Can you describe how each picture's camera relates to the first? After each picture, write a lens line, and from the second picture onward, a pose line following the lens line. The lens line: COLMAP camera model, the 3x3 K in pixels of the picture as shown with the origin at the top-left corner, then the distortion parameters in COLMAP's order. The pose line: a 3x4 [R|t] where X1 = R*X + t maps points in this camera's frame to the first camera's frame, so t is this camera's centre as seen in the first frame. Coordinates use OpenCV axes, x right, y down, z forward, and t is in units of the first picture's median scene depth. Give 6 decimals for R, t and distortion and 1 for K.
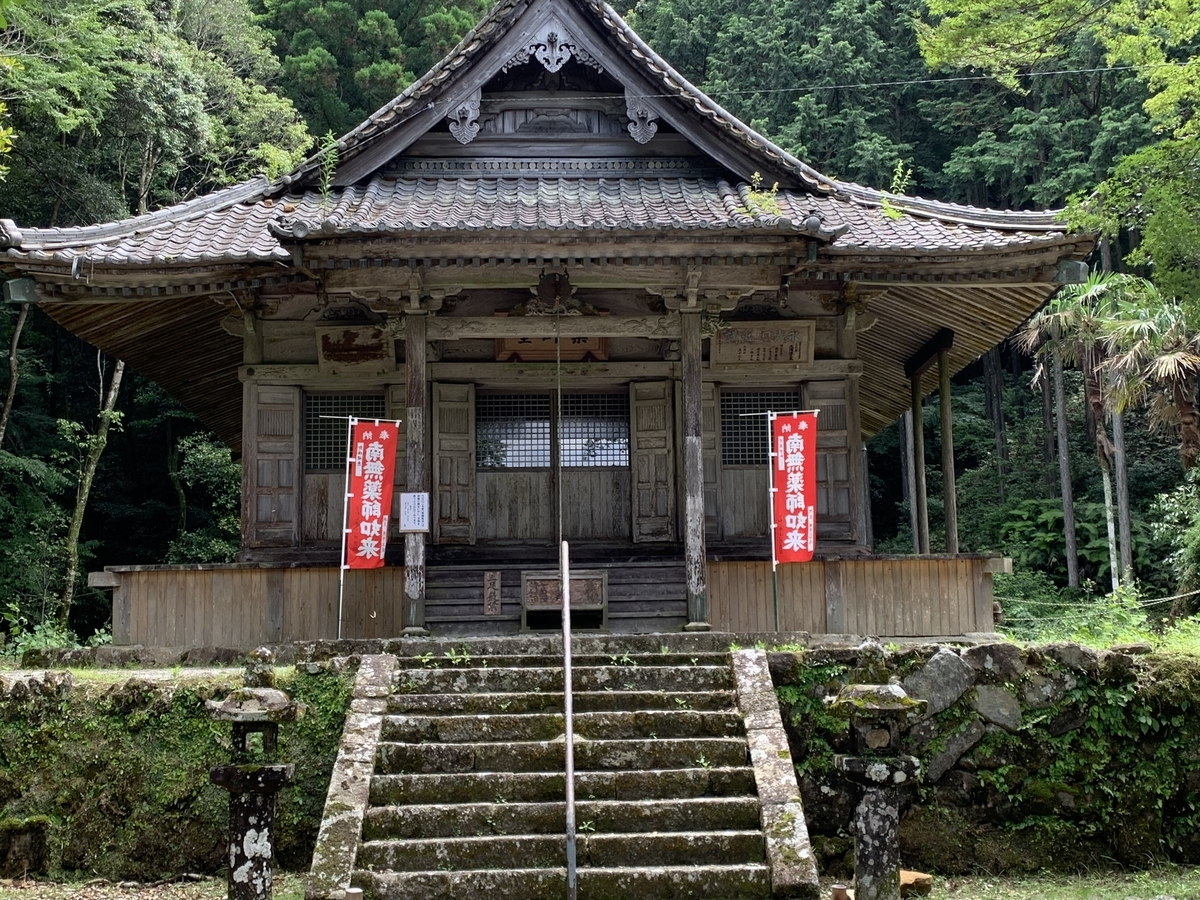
lens RADIAL K [[1469.5, 0, 599.9], [0, 1469.5, 449.1], [0, 0, 1]] dist [0.121545, 0.000000]
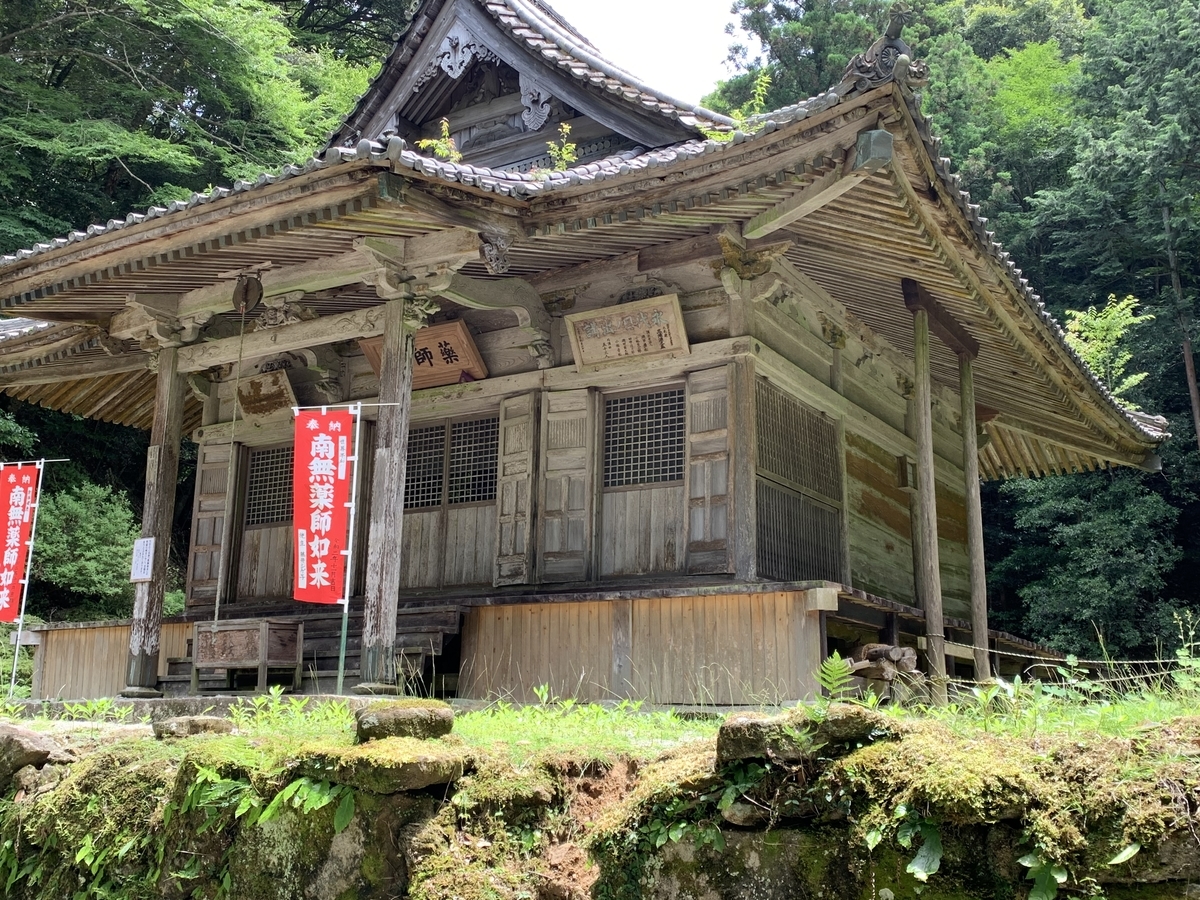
lens RADIAL K [[1229.6, 0, 600.9], [0, 1229.6, 452.6], [0, 0, 1]] dist [0.057843, 0.000000]
pose [[0.834582, -0.095176, -0.542600, 0.453520], [0.056557, 0.994561, -0.087461, 0.050897], [0.547973, 0.042306, 0.835426, 0.432488]]
